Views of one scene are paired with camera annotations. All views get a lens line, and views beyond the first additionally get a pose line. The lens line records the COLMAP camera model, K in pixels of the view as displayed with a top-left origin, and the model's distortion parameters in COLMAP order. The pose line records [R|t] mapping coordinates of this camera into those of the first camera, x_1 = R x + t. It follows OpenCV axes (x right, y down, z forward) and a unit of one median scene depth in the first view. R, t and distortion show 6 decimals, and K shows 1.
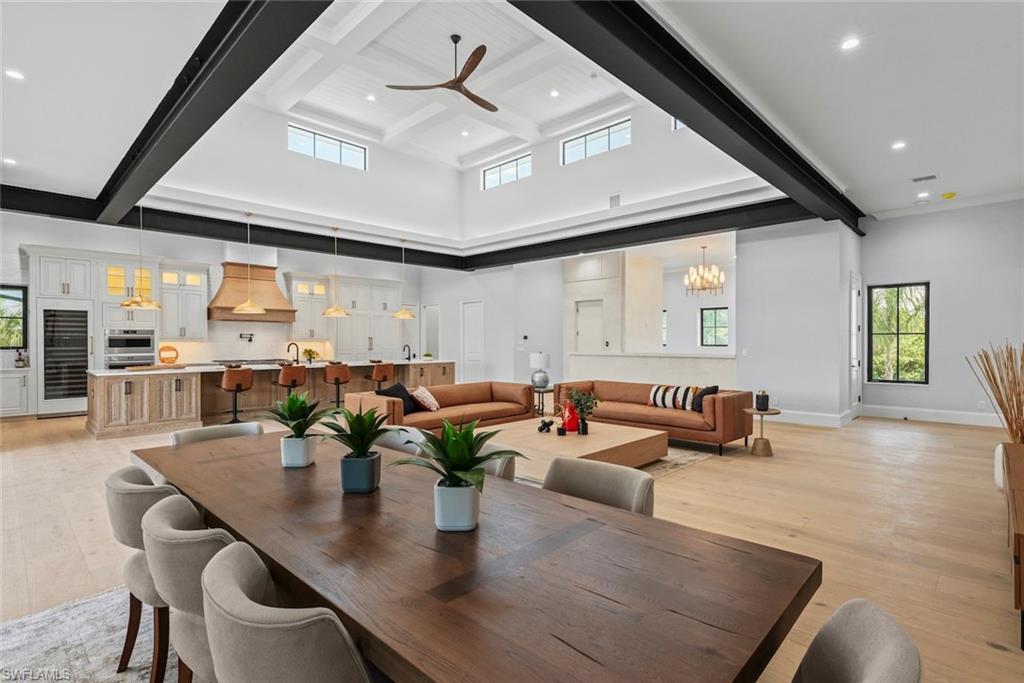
lens RADIAL K [[488.3, 0, 511.2], [0, 488.3, 342.8], [0, 0, 1]] dist [0.000382, 0.001686]
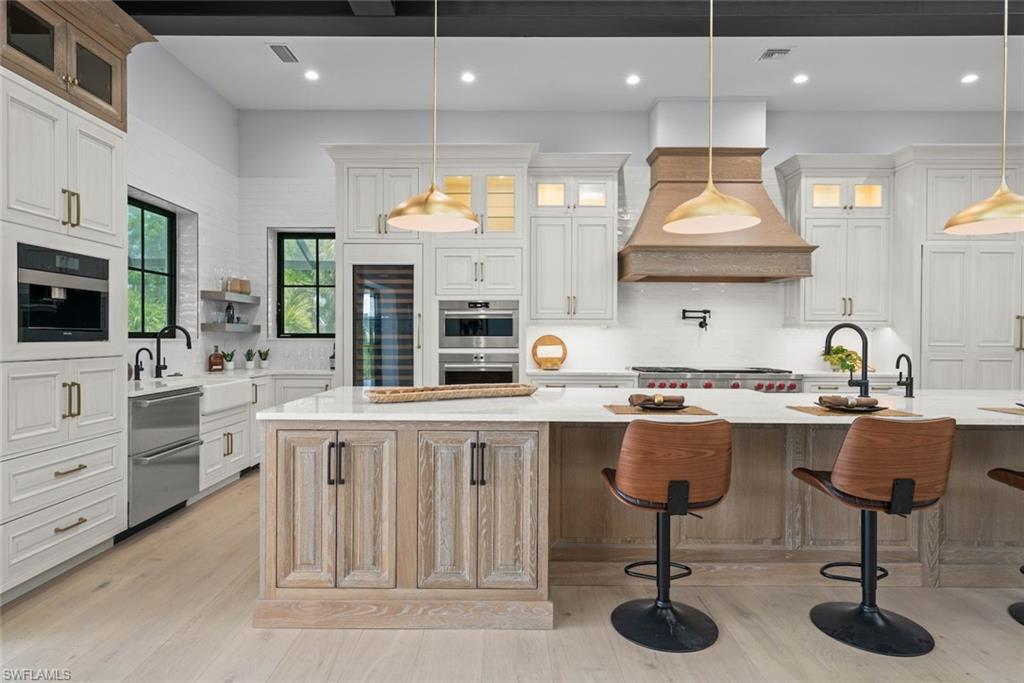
lens RADIAL K [[579.3, 0, 499.6], [0, 579.3, 345.6], [0, 0, 1]] dist [0.004558, 0.000691]
pose [[0.689810, 0.015017, -0.723835, -0.338603], [-0.008286, 0.999883, 0.012848, 0.011000], [0.723943, -0.002866, 0.689854, 0.607752]]
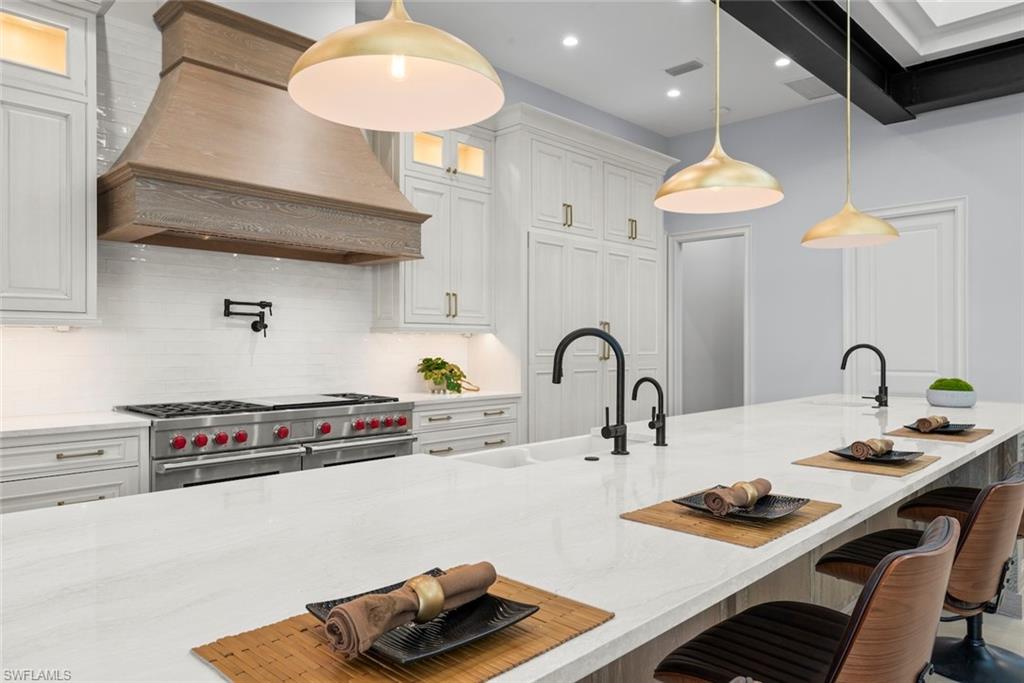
lens RADIAL K [[674.9, 0, 515.9], [0, 674.9, 340.4], [0, 0, 1]] dist [0.002548, 0.004353]
pose [[0.999993, 0.002850, 0.002314, -0.480418], [-0.002836, 0.999976, -0.006245, 0.005640], [-0.002331, 0.006238, 0.999978, 0.769508]]
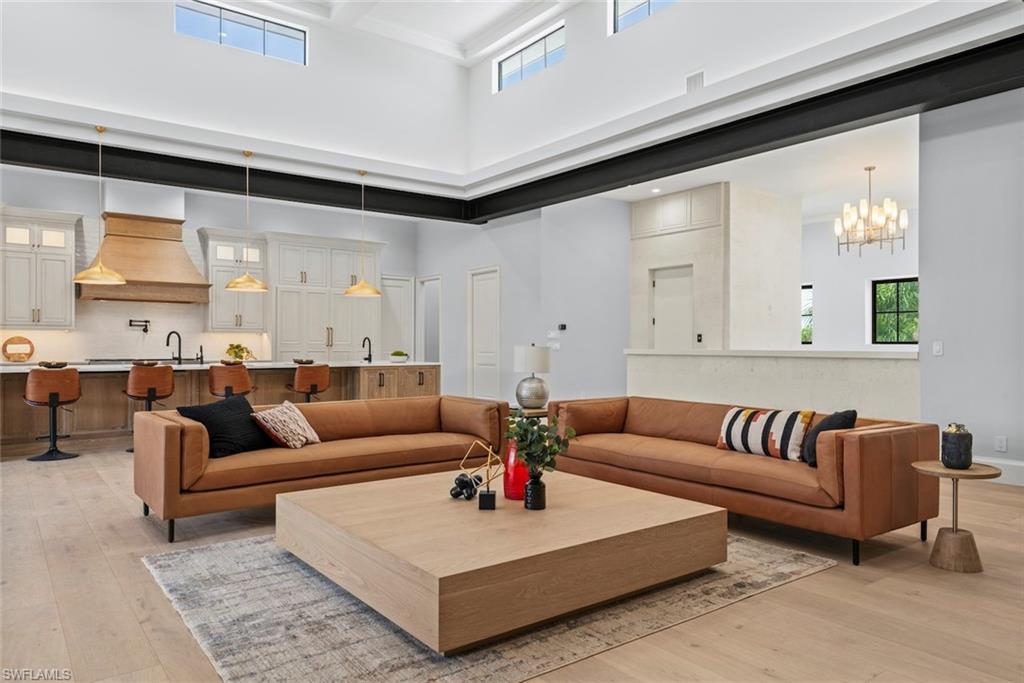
lens RADIAL K [[674.9, 0, 510.7], [0, 674.9, 341.2], [0, 0, 1]] dist [0.002548, 0.004353]
pose [[0.988803, 0.003918, -0.149173, 0.120399], [-0.005024, 0.999963, -0.007035, 0.017335], [0.149139, 0.007706, 0.988786, 0.193773]]
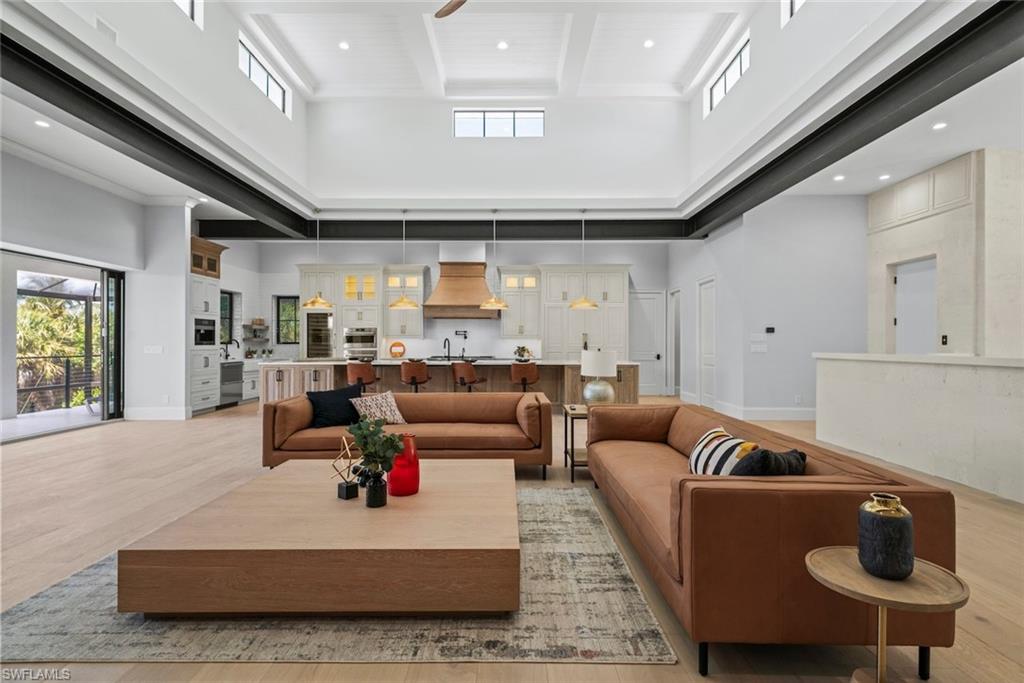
lens RADIAL K [[504.3, 0, 508.9], [0, 504.3, 345.2], [0, 0, 1]] dist [0.001876, 0.001501]
pose [[0.701351, 0.003807, -0.712806, 0.336463], [-0.003711, 0.999992, 0.001689, 0.011180], [0.712807, 0.001461, 0.701359, 0.400974]]
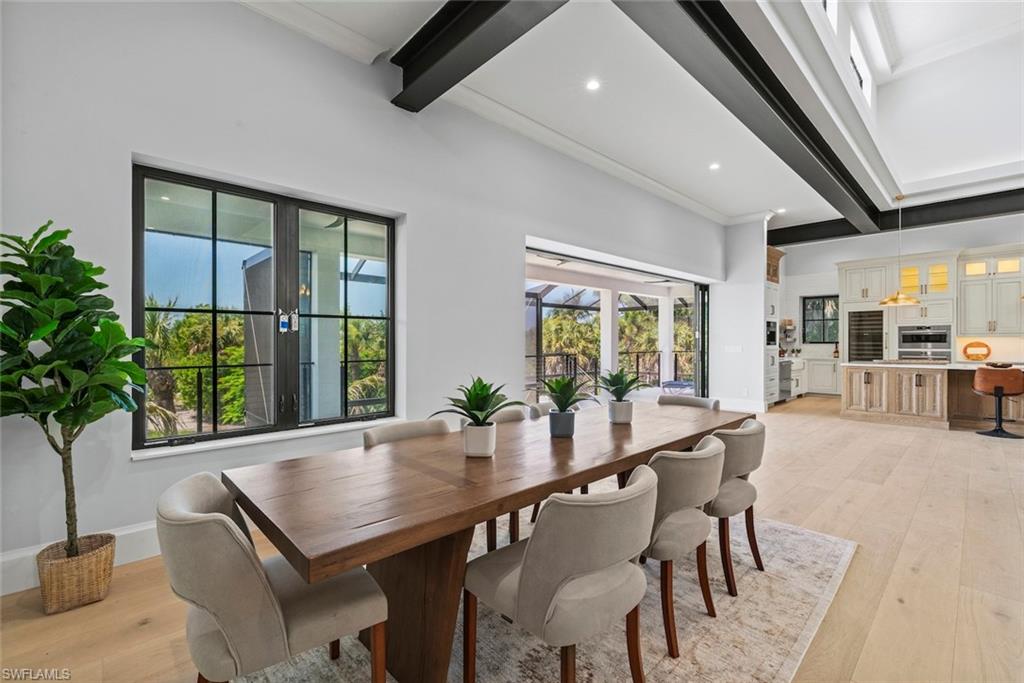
lens RADIAL K [[435.6, 0, 512.0], [0, 435.6, 342.1], [0, 0, 1]] dist [0.000192, 0.000300]
pose [[-0.050071, 0.003694, -0.998739, 0.181965], [-0.002688, 0.999989, 0.003834, 0.006485], [0.998742, 0.002876, -0.050060, 0.176757]]
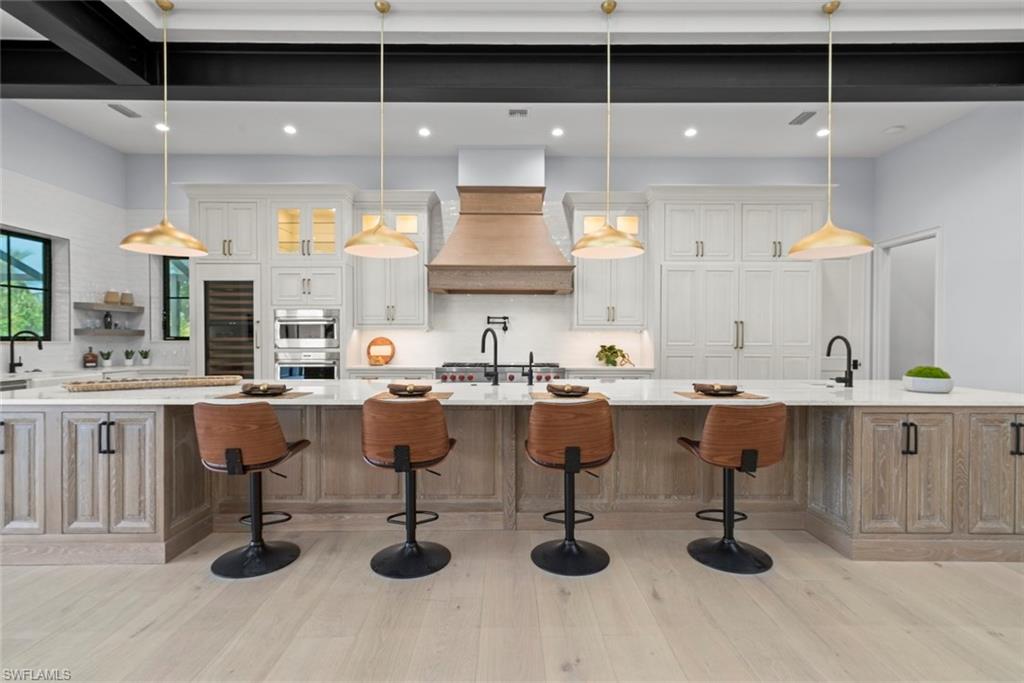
lens RADIAL K [[488.3, 0, 507.9], [0, 488.3, 345.9], [0, 0, 1]] dist [0.000382, 0.001686]
pose [[0.701955, 0.013411, -0.712095, -0.165959], [-0.004742, 0.999889, 0.014157, 0.008629], [0.712206, -0.006561, 0.701940, 0.745878]]
